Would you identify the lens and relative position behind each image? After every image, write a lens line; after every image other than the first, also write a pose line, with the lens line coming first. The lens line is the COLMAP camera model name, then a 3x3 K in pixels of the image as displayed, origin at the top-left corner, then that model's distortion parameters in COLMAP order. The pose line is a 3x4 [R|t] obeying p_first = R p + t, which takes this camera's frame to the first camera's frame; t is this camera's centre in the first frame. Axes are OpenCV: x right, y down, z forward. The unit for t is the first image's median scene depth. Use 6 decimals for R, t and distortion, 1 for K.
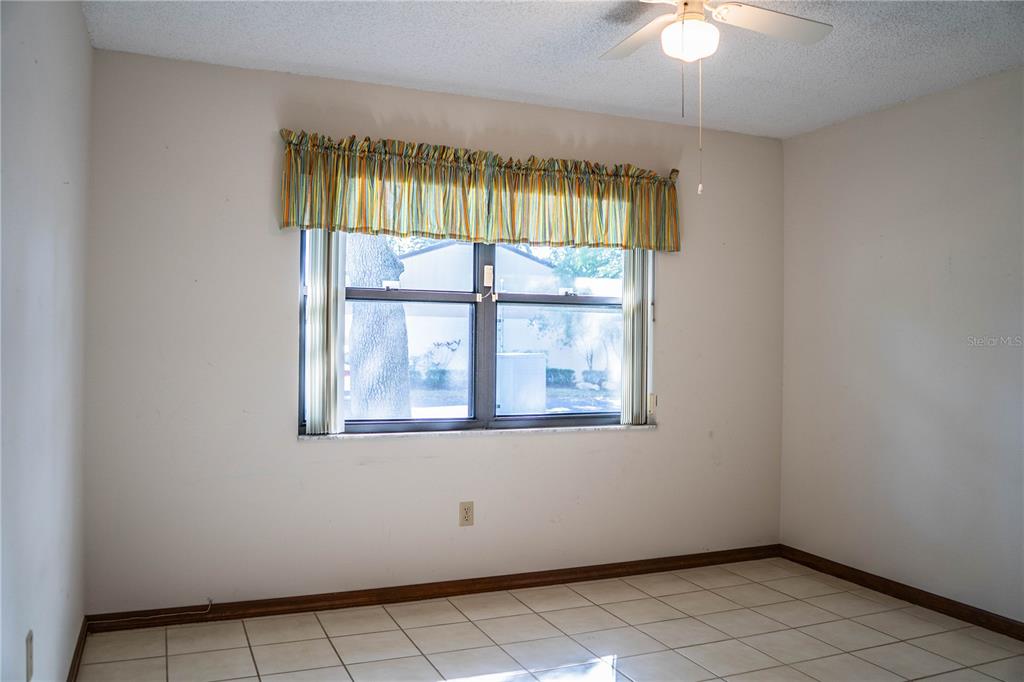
lens RADIAL K [[839.4, 0, 514.6], [0, 839.4, 343.8], [0, 0, 1]] dist [-0.105517, 0.065702]
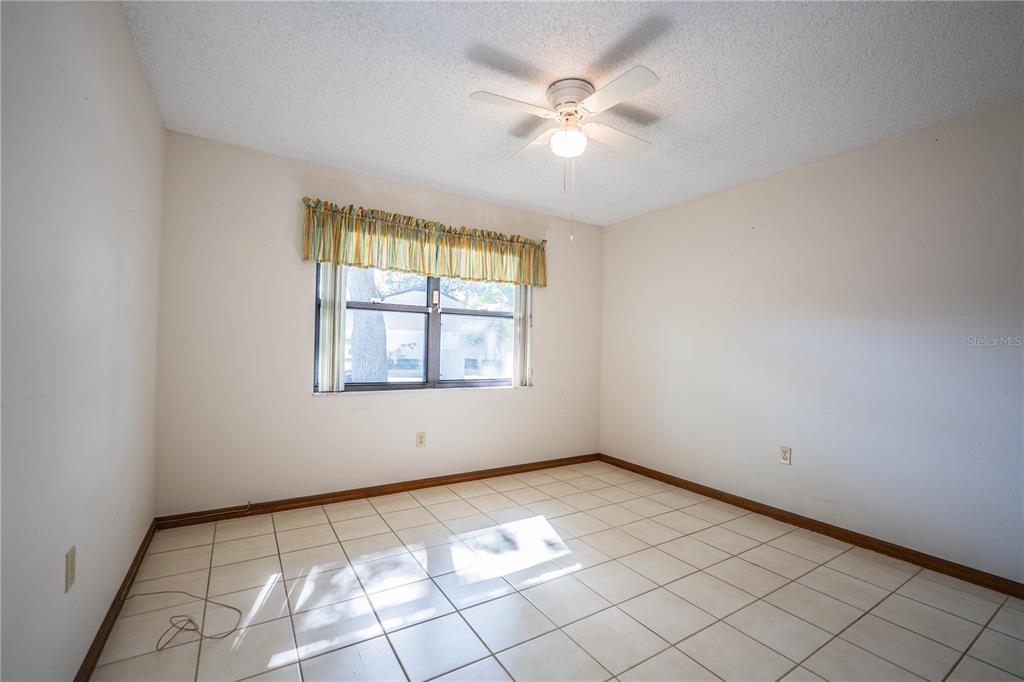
lens RADIAL K [[436.3, 0, 514.1], [0, 436.3, 344.1], [0, 0, 1]] dist [-0.020332, -0.000568]
pose [[0.987570, 0.011043, 0.156789, -0.012923], [-0.010223, 0.999930, -0.006029, 0.017662], [-0.156845, 0.004351, 0.987614, 0.118740]]
